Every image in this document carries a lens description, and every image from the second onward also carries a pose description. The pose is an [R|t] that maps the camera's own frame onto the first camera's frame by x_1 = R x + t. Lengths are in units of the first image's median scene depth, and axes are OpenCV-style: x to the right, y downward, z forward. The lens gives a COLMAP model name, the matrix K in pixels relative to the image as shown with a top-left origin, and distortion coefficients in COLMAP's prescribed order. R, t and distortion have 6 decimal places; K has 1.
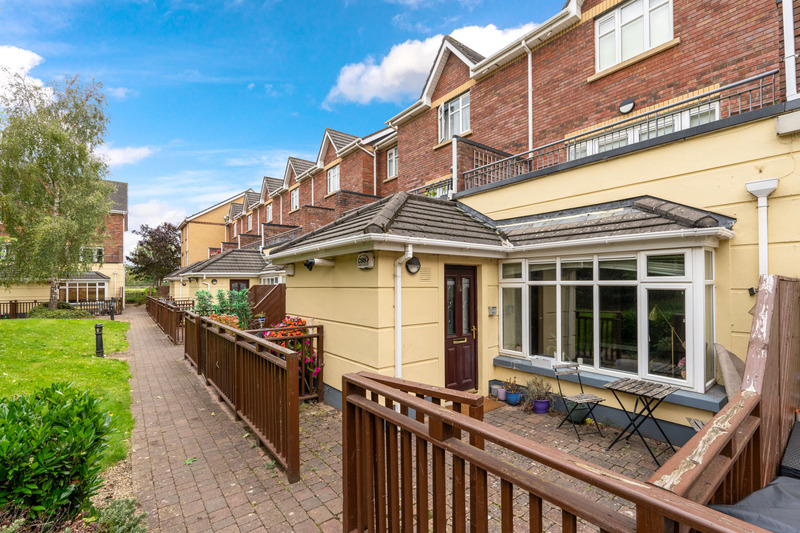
lens RADIAL K [[358.3, 0, 399.8], [0, 358.3, 279.6], [0, 0, 1]] dist [0.002530, 0.000091]
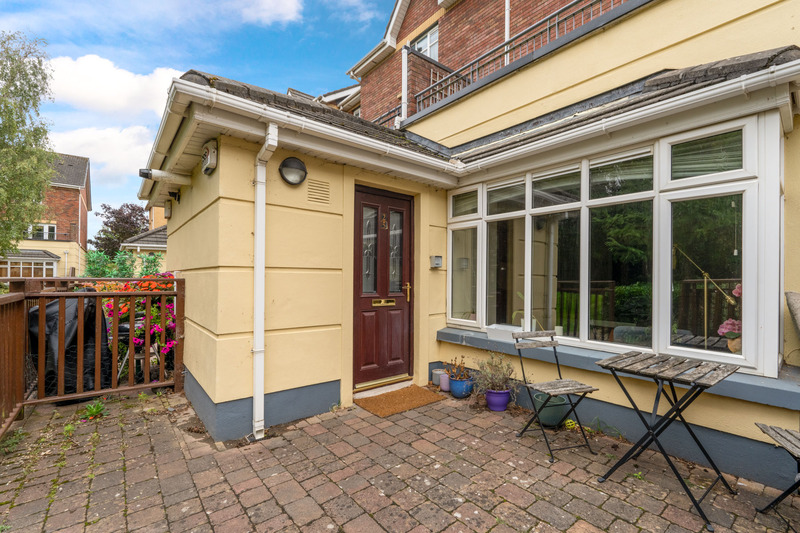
lens RADIAL K [[356.4, 0, 398.1], [0, 356.4, 274.3], [0, 0, 1]] dist [0.001372, 0.000016]
pose [[0.999726, 0.012357, 0.019889, 0.190434], [-0.012426, 0.999917, 0.003344, 0.121589], [-0.019846, -0.003590, 0.999797, 0.347459]]
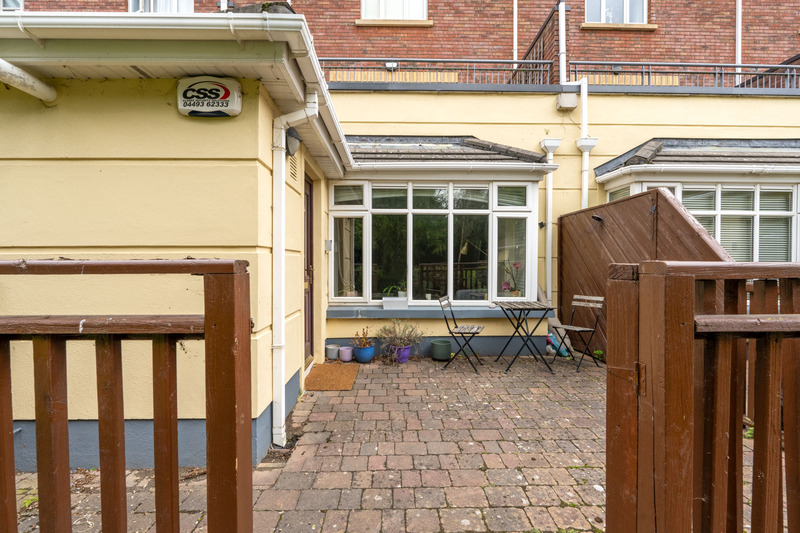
lens RADIAL K [[359.3, 0, 400.0], [0, 359.3, 266.5], [0, 0, 1]] dist [-0.001207, -0.000096]
pose [[0.596939, -0.003722, 0.802278, -0.276226], [-0.013480, 0.999802, 0.014669, 0.129922], [-0.802173, -0.019571, 0.596770, 0.485630]]
